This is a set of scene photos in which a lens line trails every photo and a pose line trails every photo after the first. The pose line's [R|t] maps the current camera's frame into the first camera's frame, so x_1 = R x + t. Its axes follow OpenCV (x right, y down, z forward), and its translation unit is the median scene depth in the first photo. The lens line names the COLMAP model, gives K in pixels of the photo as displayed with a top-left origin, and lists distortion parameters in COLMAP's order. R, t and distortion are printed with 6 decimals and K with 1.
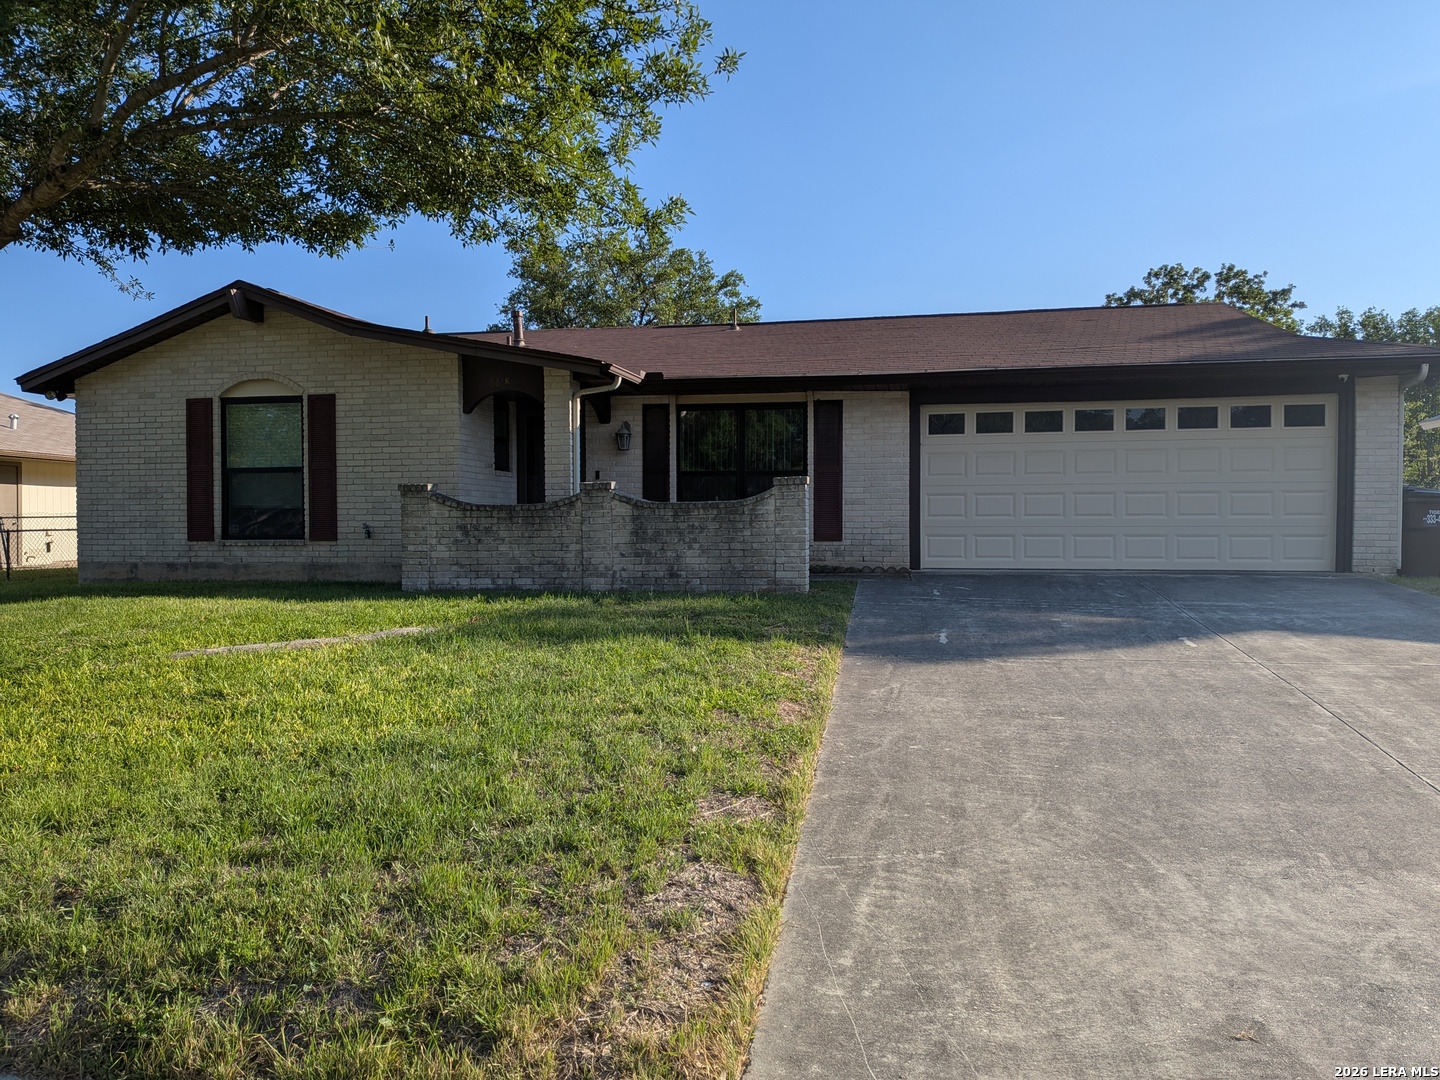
lens RADIAL K [[1007.9, 0, 720.0], [0, 1007.9, 540.0], [0, 0, 1]] dist [0.130340, -0.128273]
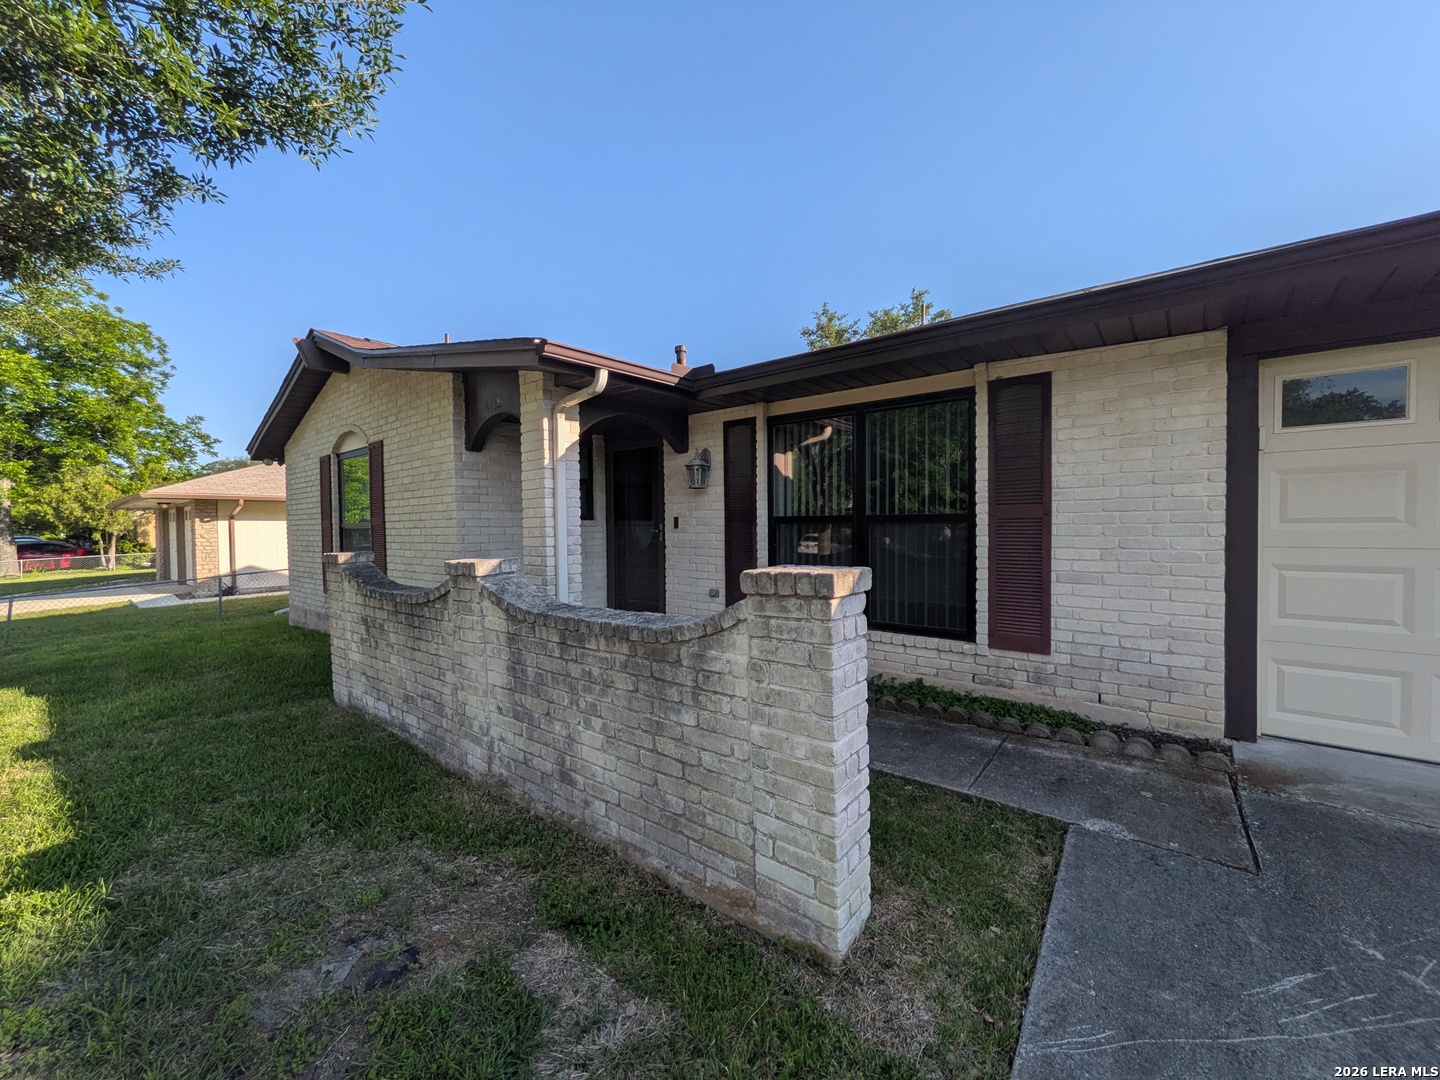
lens RADIAL K [[571.9, 0, 715.3], [0, 571.9, 540.4], [0, 0, 1]] dist [-0.000063, -0.000550]
pose [[0.884410, 0.004286, -0.466691, 0.111016], [0.002041, 0.999913, 0.013051, -0.062375], [0.466706, -0.012495, 0.884324, 0.702029]]
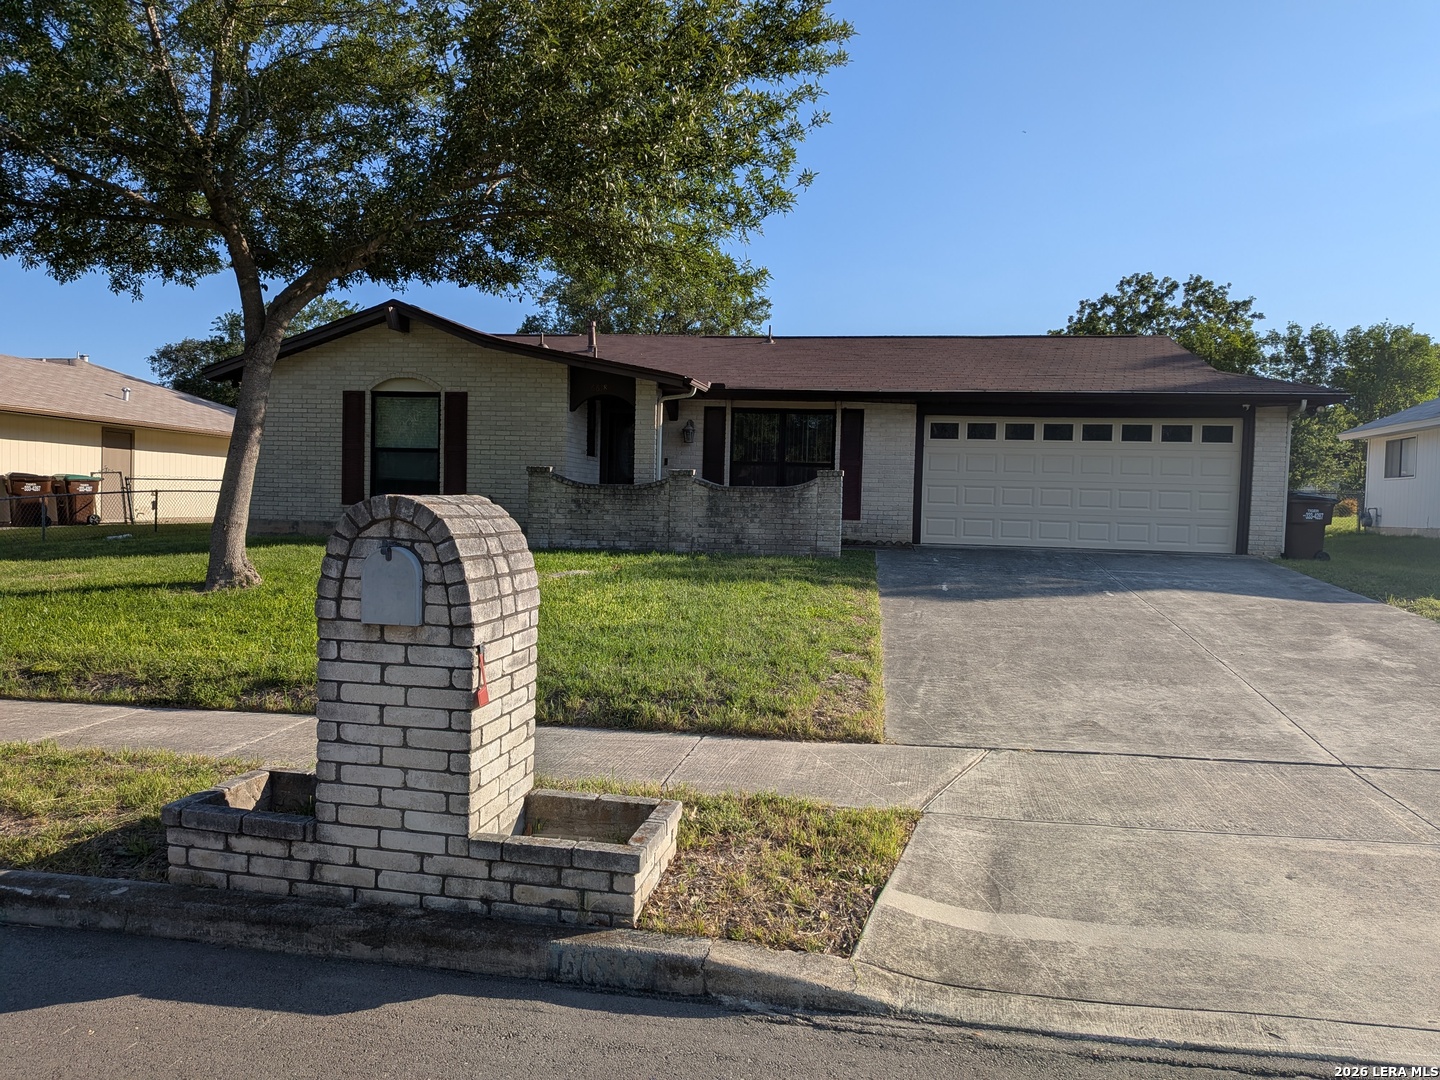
lens RADIAL K [[1001.7, 0, 739.4], [0, 1001.7, 539.2], [0, 0, 1]] dist [0.107902, -0.002222]
pose [[0.998824, 0.028632, 0.039118, -0.083631], [-0.029439, 0.999363, 0.020191, 0.004166], [-0.038515, -0.021319, 0.999031, -0.270171]]
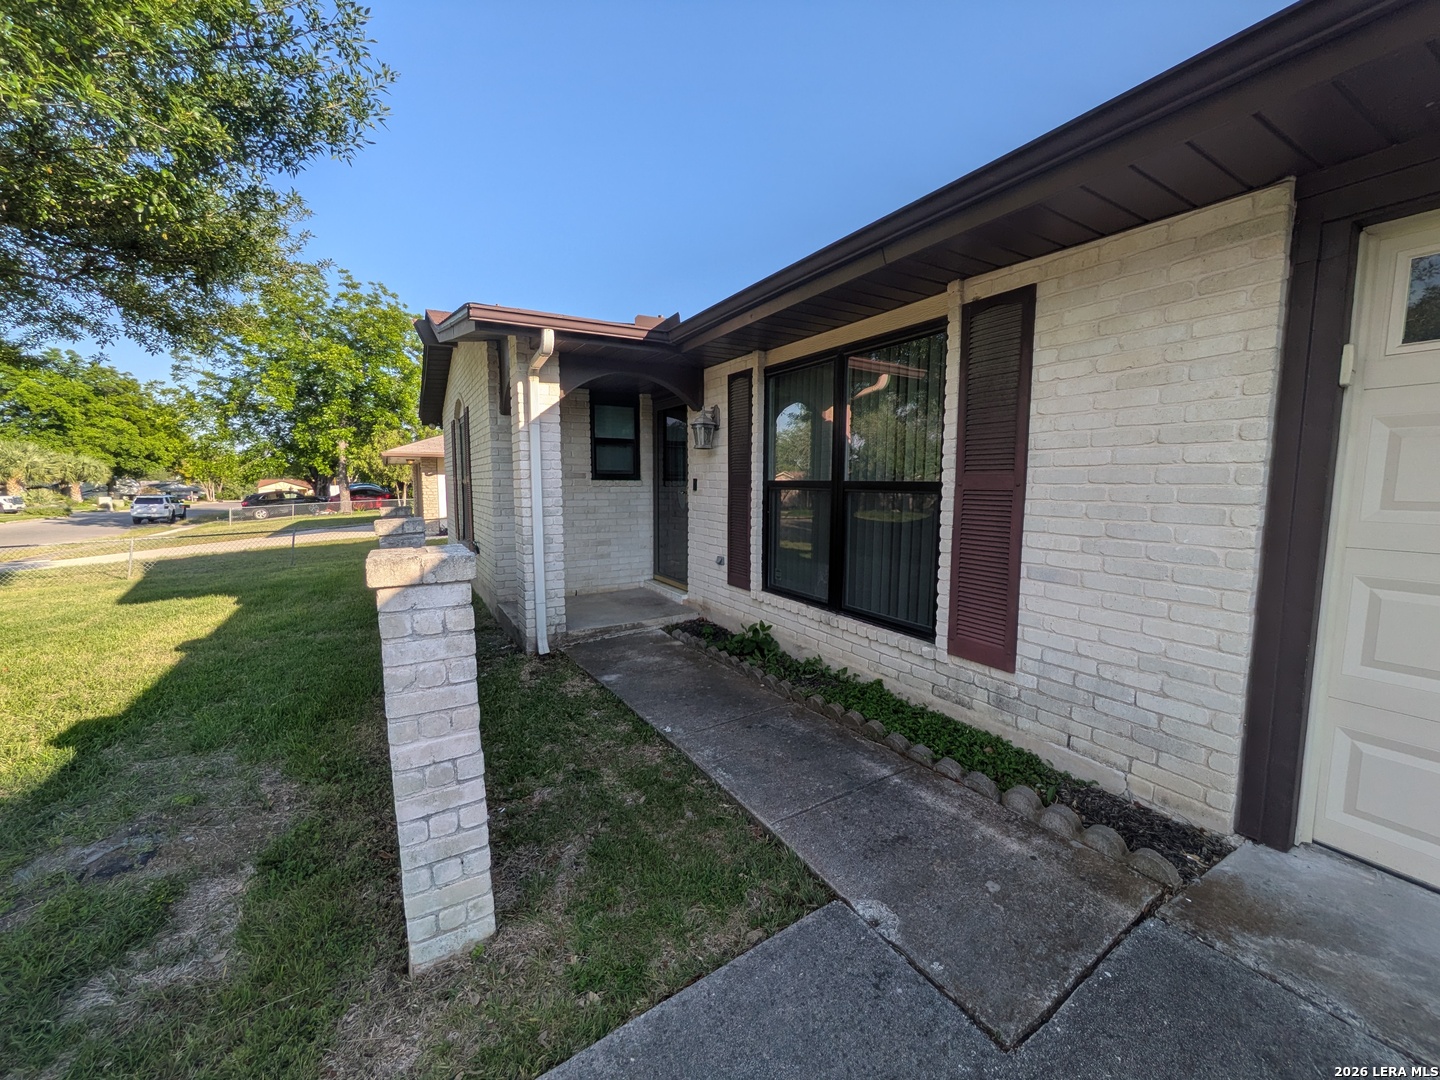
lens RADIAL K [[571.9, 0, 715.3], [0, 571.9, 540.4], [0, 0, 1]] dist [-0.000063, -0.000550]
pose [[0.663673, 0.080350, -0.743694, 0.210251], [-0.016637, 0.995554, 0.092715, -0.069042], [0.747837, -0.049160, 0.662059, 0.812450]]
